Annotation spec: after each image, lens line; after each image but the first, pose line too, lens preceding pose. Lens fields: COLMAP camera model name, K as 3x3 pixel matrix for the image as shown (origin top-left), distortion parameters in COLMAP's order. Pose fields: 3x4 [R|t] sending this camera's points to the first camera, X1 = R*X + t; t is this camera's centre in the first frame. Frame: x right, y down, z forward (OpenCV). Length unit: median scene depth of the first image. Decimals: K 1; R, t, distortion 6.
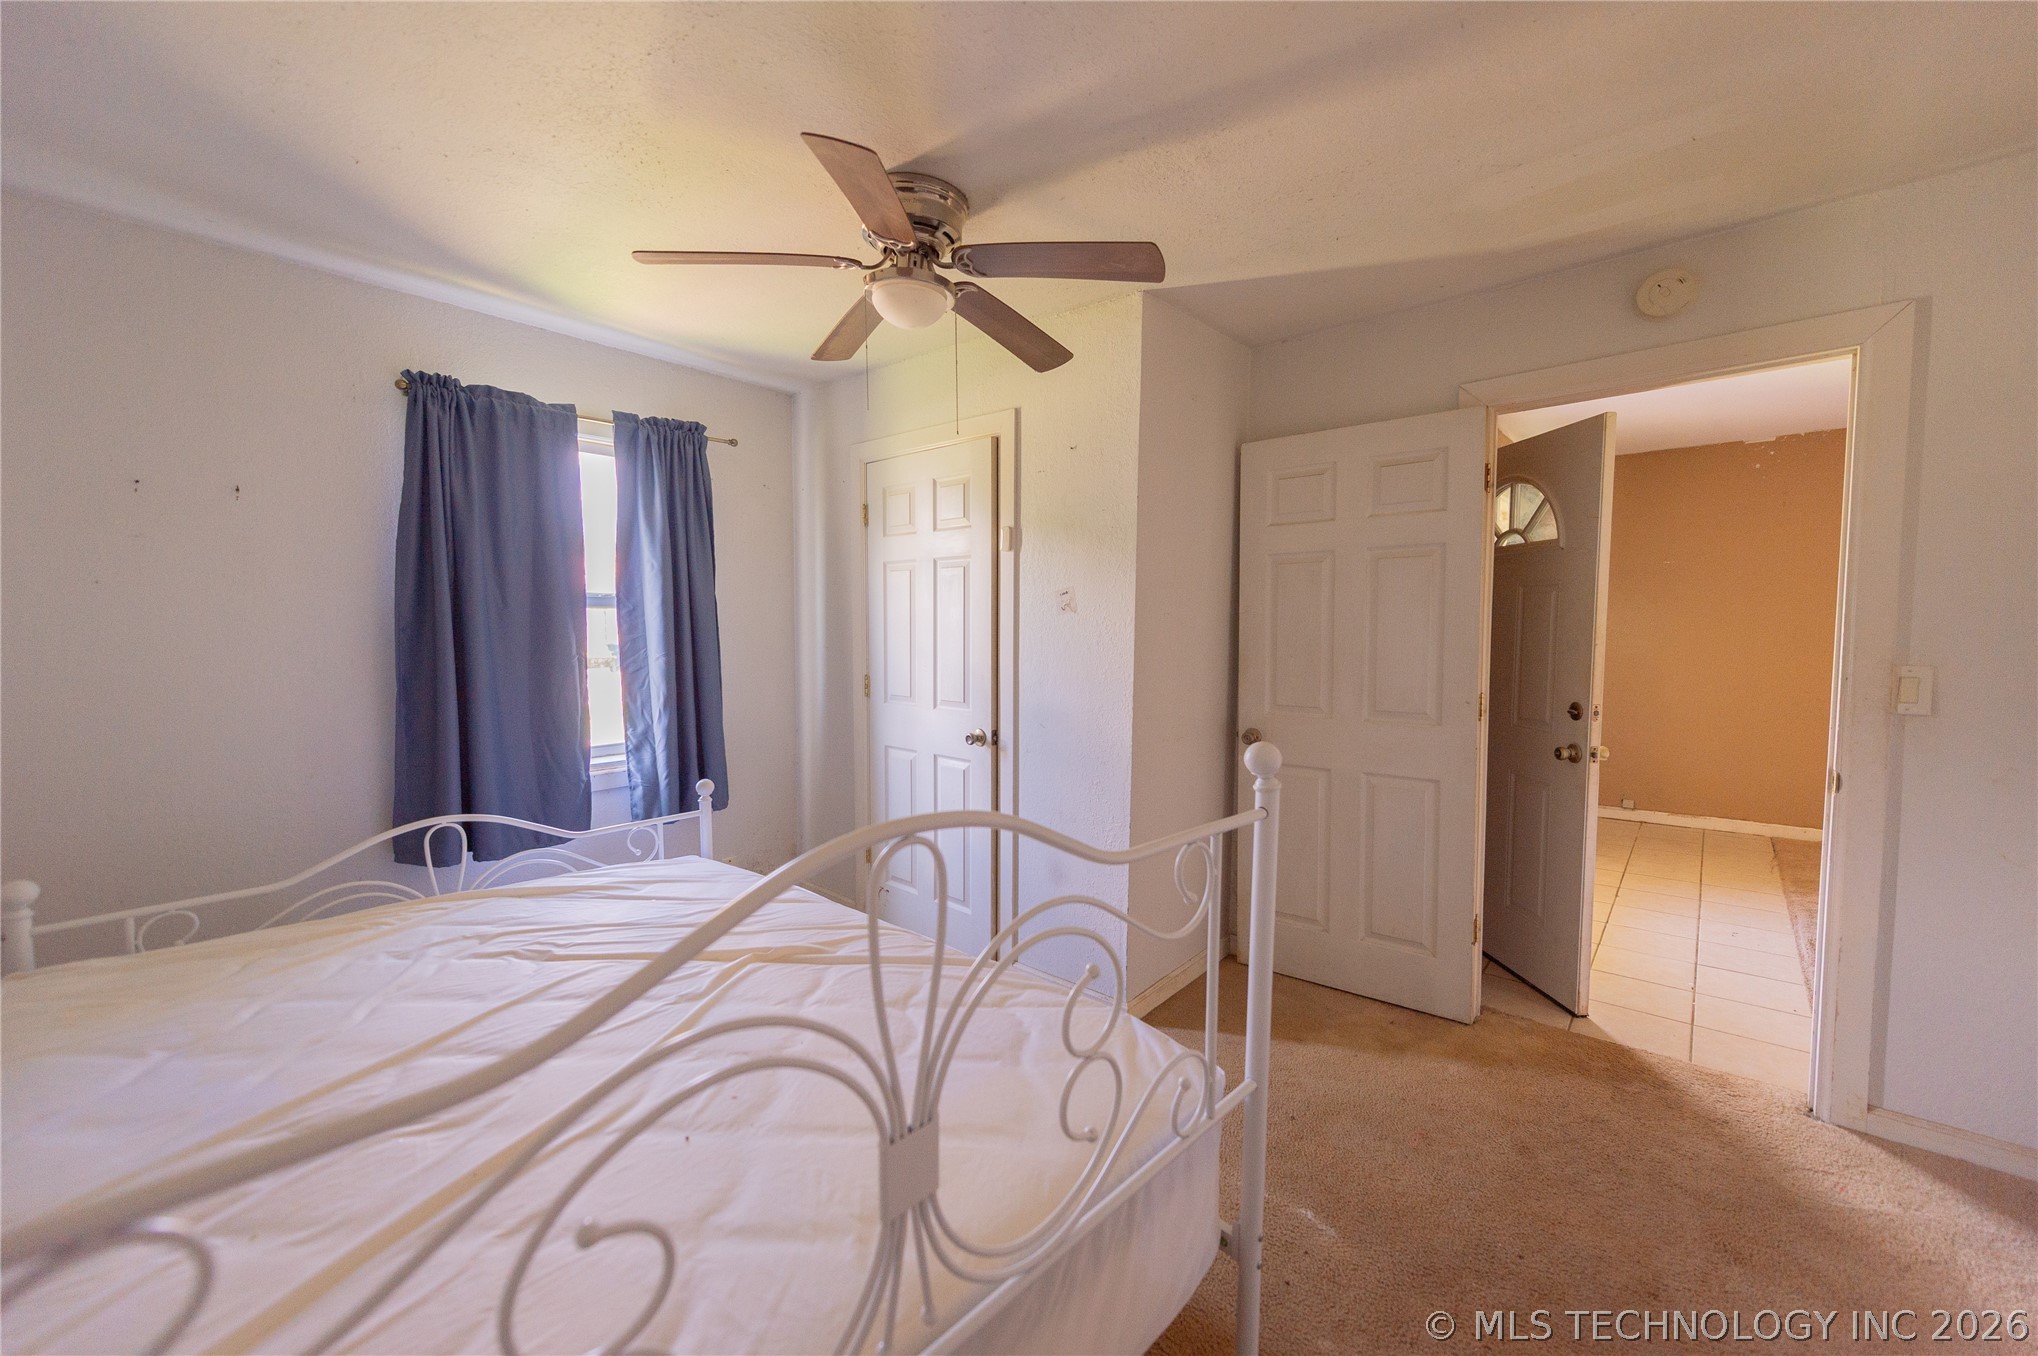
lens RADIAL K [[791.9, 0, 1018.5], [0, 791.9, 669.3], [0, 0, 1]] dist [0.000747, -0.000731]
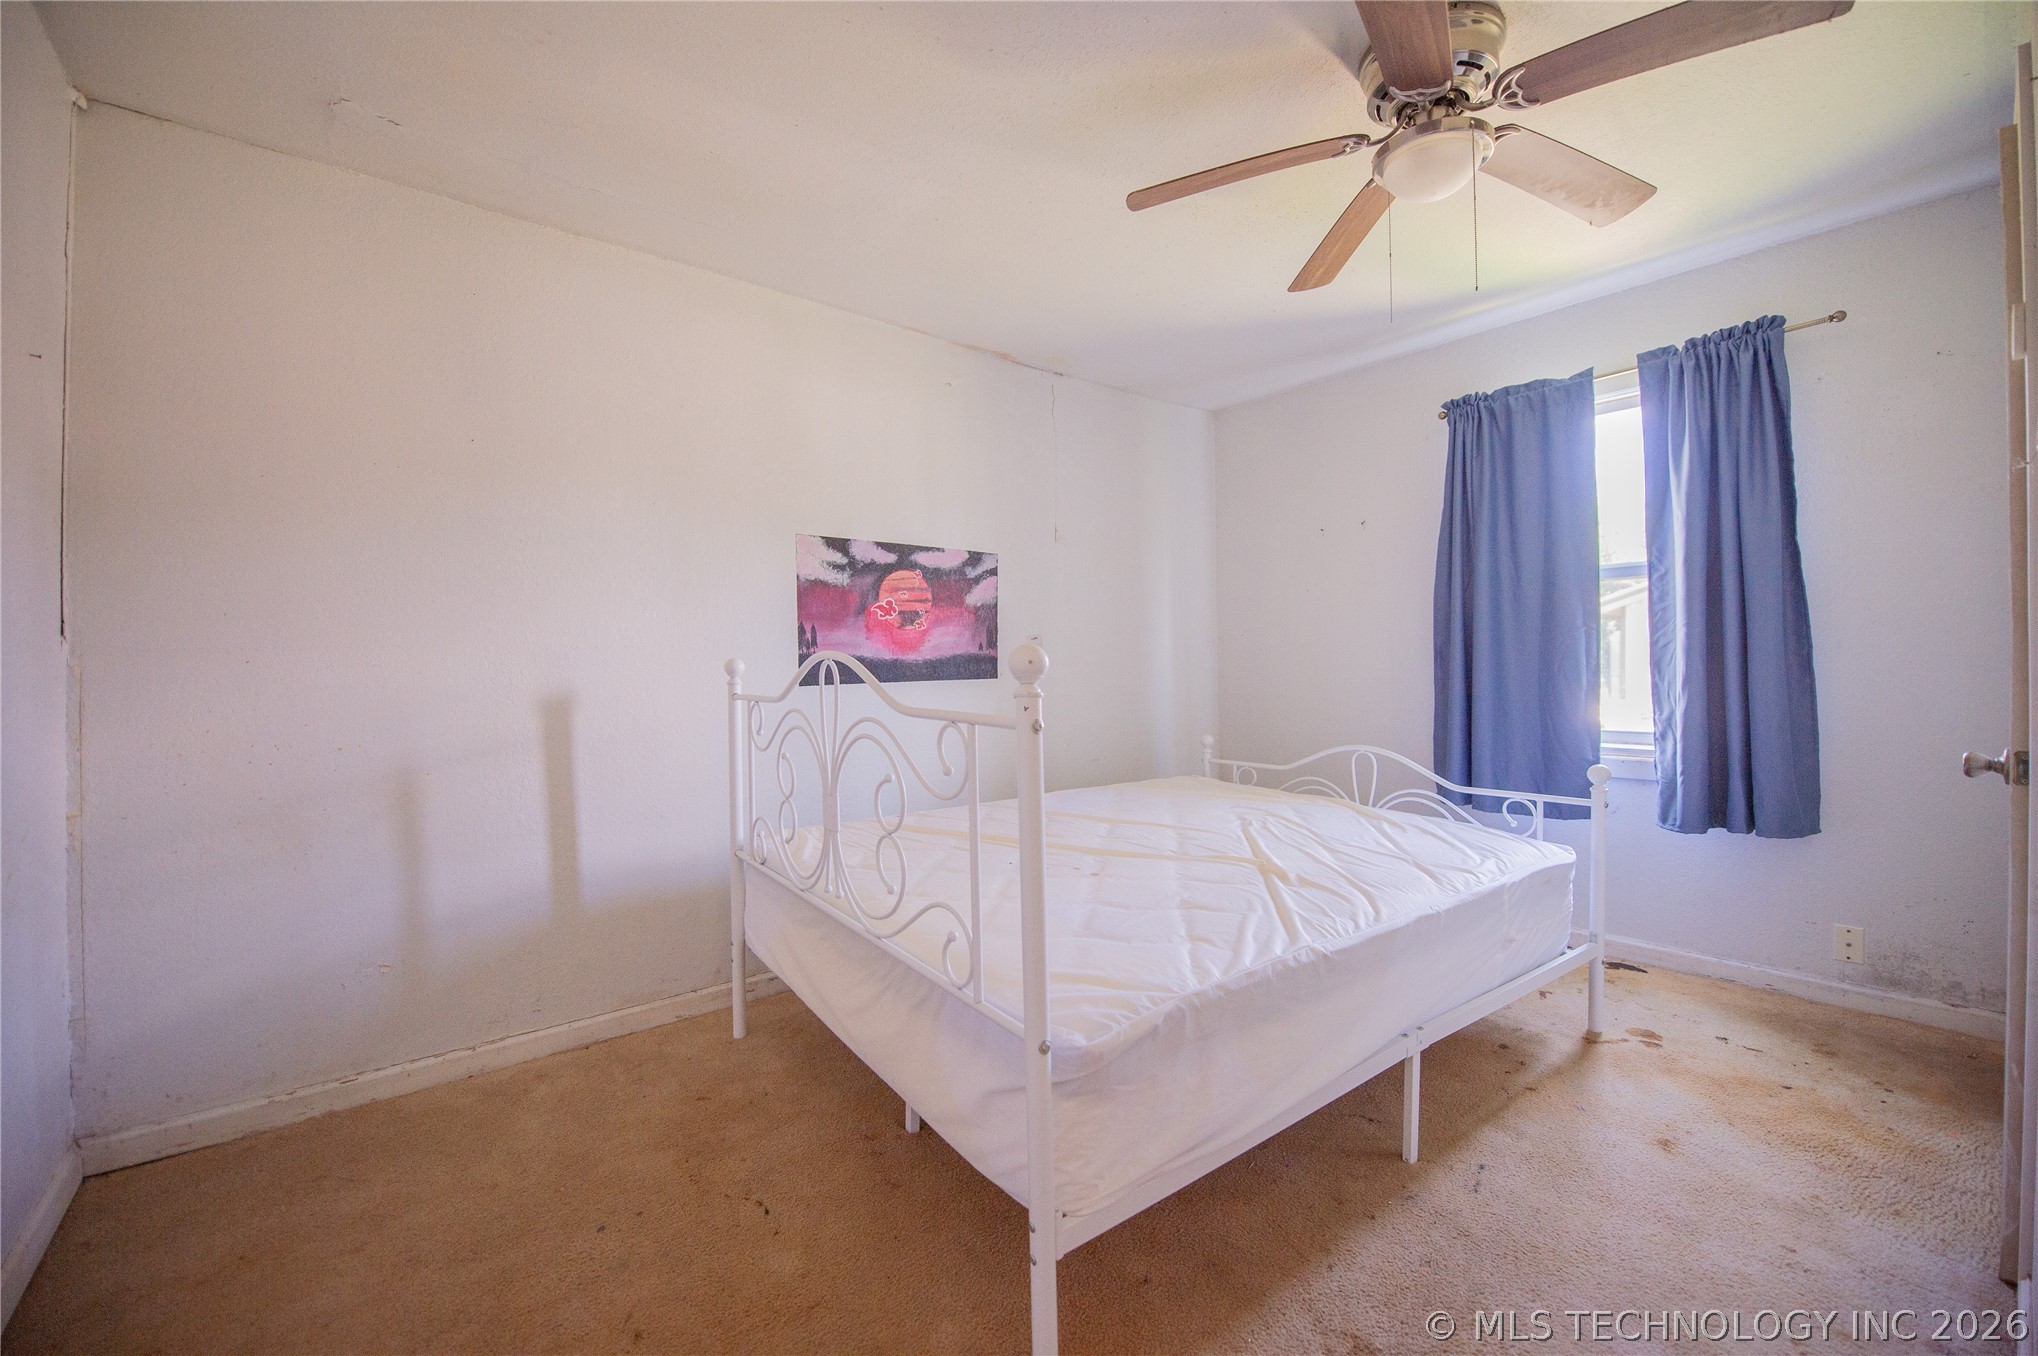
lens RADIAL K [[791.9, 0, 1018.5], [0, 791.9, 669.3], [0, 0, 1]] dist [0.000747, -0.000731]
pose [[-0.173570, 0.012985, -0.984736, 0.512258], [-0.040226, 0.998985, 0.020263, 0.041011], [0.984000, 0.043129, -0.172871, 0.492287]]
